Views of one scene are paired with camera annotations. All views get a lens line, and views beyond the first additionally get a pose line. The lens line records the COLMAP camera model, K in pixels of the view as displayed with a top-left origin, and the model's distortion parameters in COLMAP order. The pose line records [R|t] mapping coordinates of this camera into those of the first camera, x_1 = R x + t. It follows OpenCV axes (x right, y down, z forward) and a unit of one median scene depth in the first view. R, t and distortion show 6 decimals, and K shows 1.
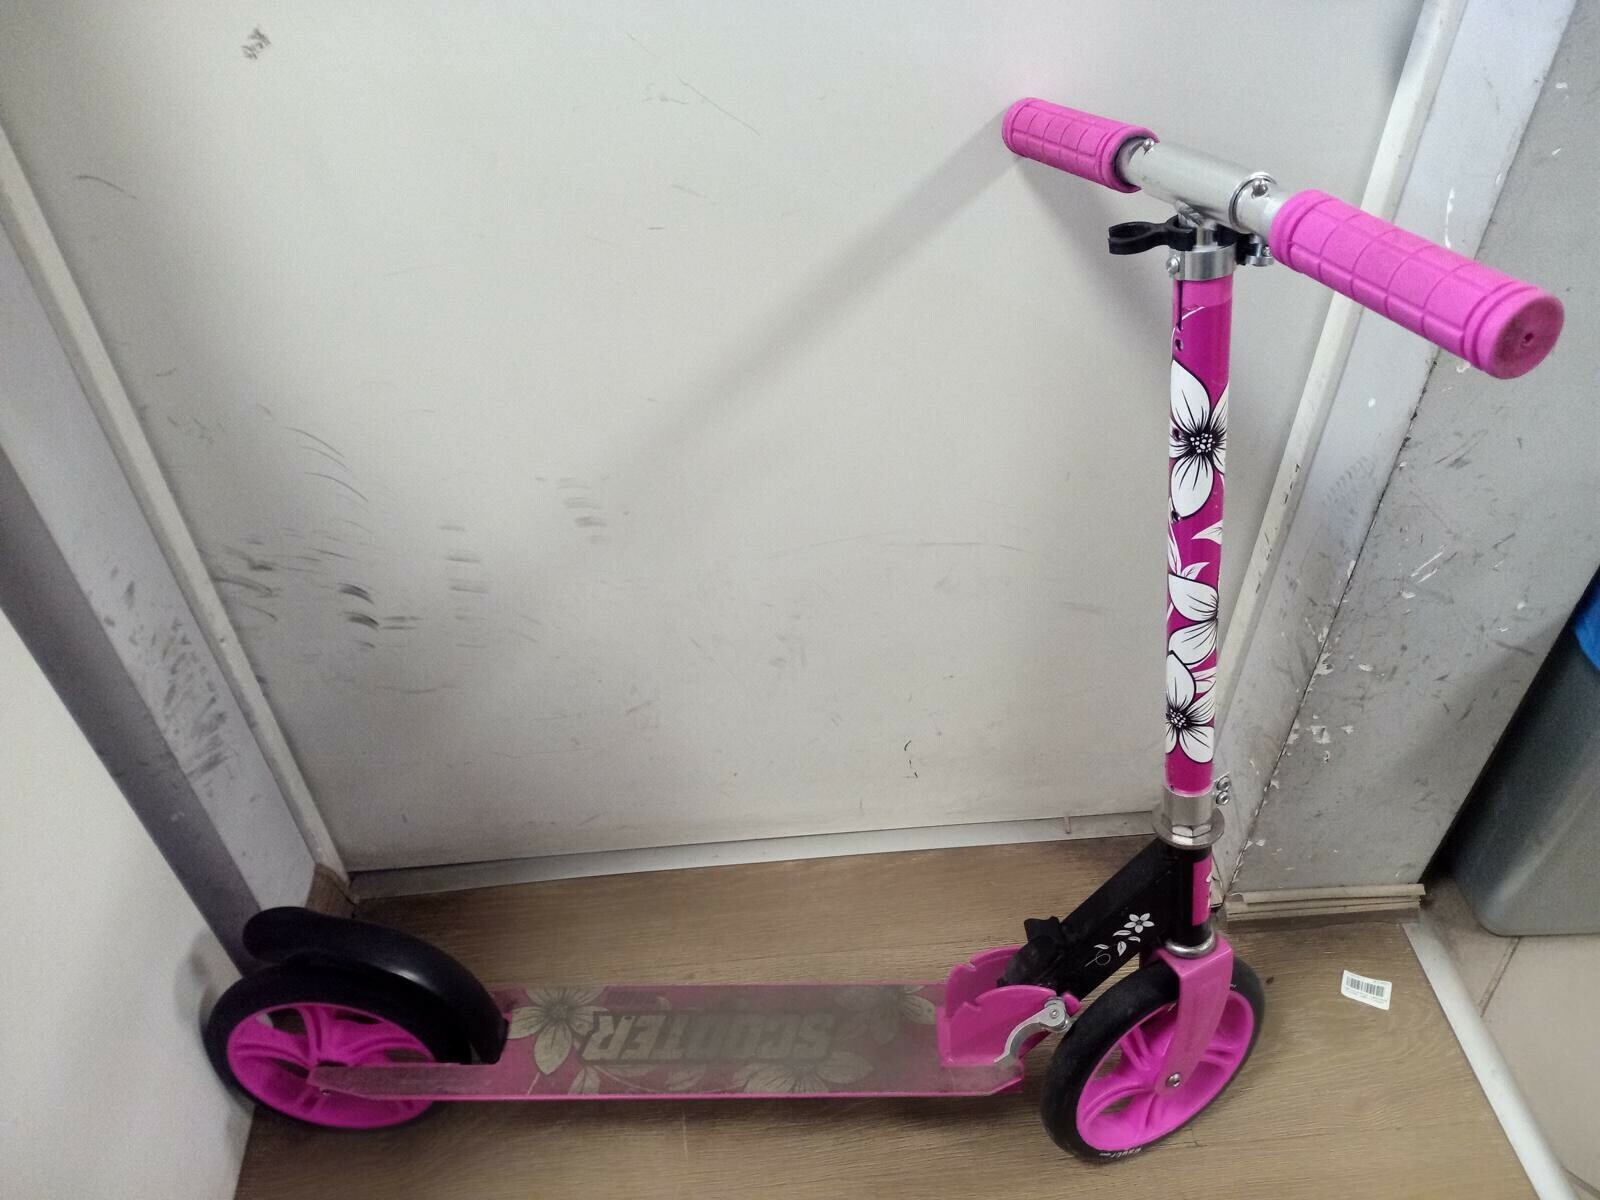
lens RADIAL K [[1216.6, 0, 800.0], [0, 1216.6, 600.0], [0, 0, 1]] dist [0.103032, -0.219063]
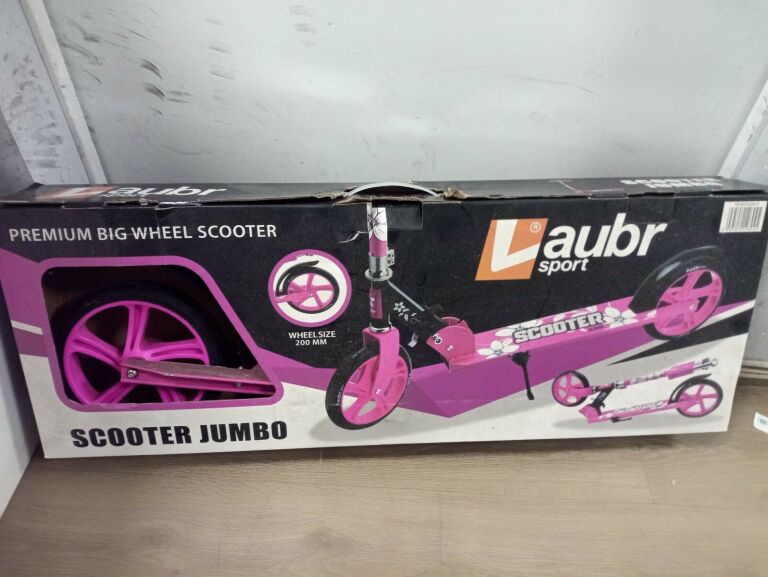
lens RADIAL K [[586.6, 0, 384.0], [0, 586.6, 288.5], [0, 0, 1]] dist [-0.006207, 0.000155]
pose [[0.990581, 0.126199, -0.053131, -0.000555], [-0.124428, 0.991596, 0.035425, 0.206492], [0.057155, -0.028481, 0.997959, 0.283993]]
